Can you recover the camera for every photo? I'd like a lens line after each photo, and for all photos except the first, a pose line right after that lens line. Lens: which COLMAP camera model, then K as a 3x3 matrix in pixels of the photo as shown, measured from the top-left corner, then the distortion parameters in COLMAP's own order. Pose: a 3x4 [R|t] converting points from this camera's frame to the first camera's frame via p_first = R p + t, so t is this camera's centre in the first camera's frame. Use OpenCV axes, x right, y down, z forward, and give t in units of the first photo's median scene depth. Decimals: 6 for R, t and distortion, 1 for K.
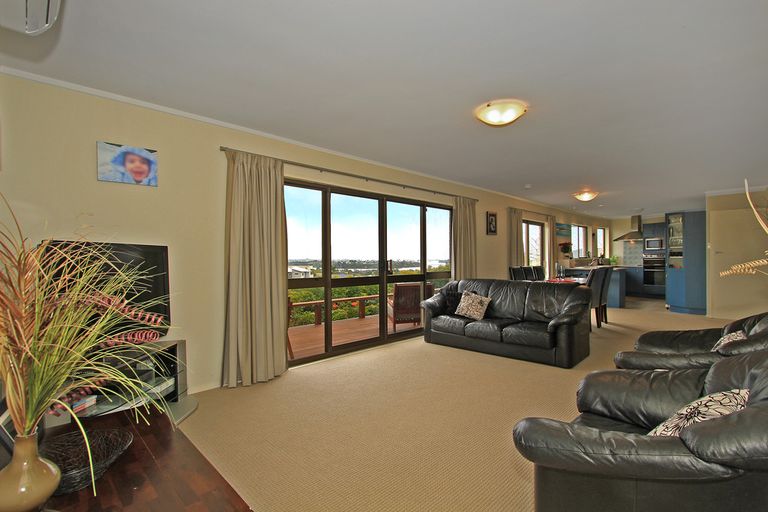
lens RADIAL K [[357.9, 0, 385.2], [0, 357.9, 255.9], [0, 0, 1]] dist [-0.004008, -0.000969]
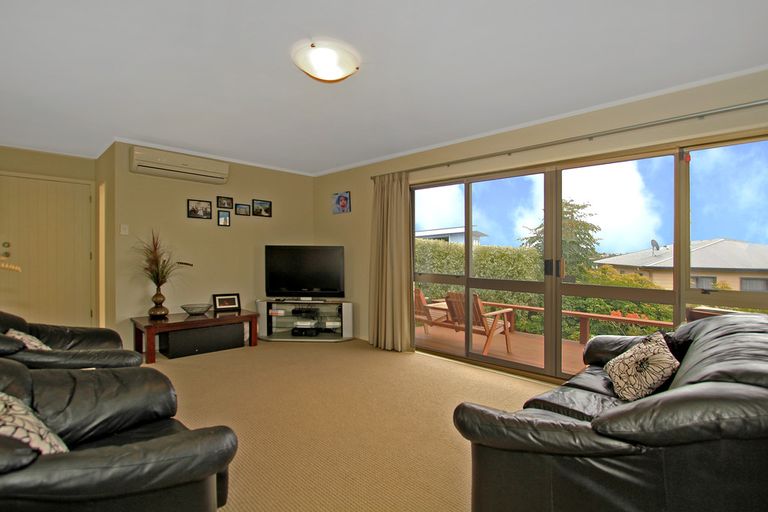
lens RADIAL K [[357.9, 0, 382.9], [0, 357.9, 256.2], [0, 0, 1]] dist [-0.004008, -0.000969]
pose [[0.033246, 0.016203, -0.999316, 0.849746], [-0.006008, 0.999854, 0.016012, -0.005076], [0.999429, 0.005471, 0.033338, 0.846415]]
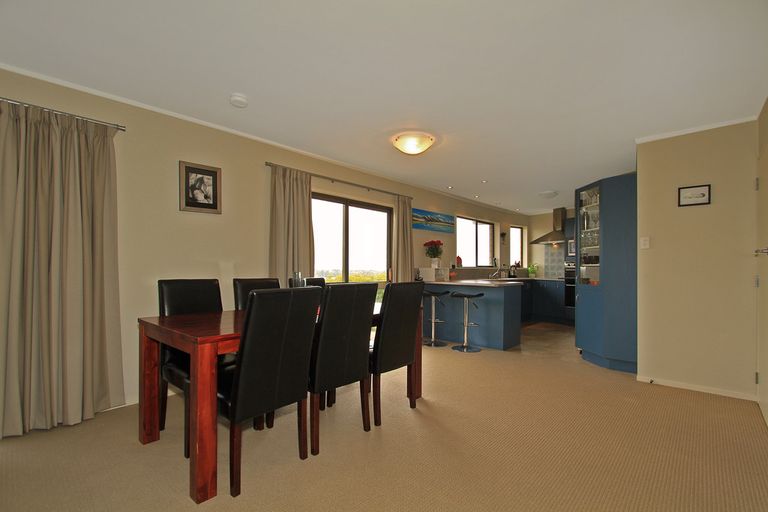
lens RADIAL K [[357.9, 0, 381.9], [0, 357.9, 259.2], [0, 0, 1]] dist [-0.004008, -0.000969]
pose [[0.998582, 0.017003, 0.050455, 0.311364], [-0.016316, 0.999769, -0.013996, 0.003888], [-0.050682, 0.013153, 0.998628, 0.307615]]
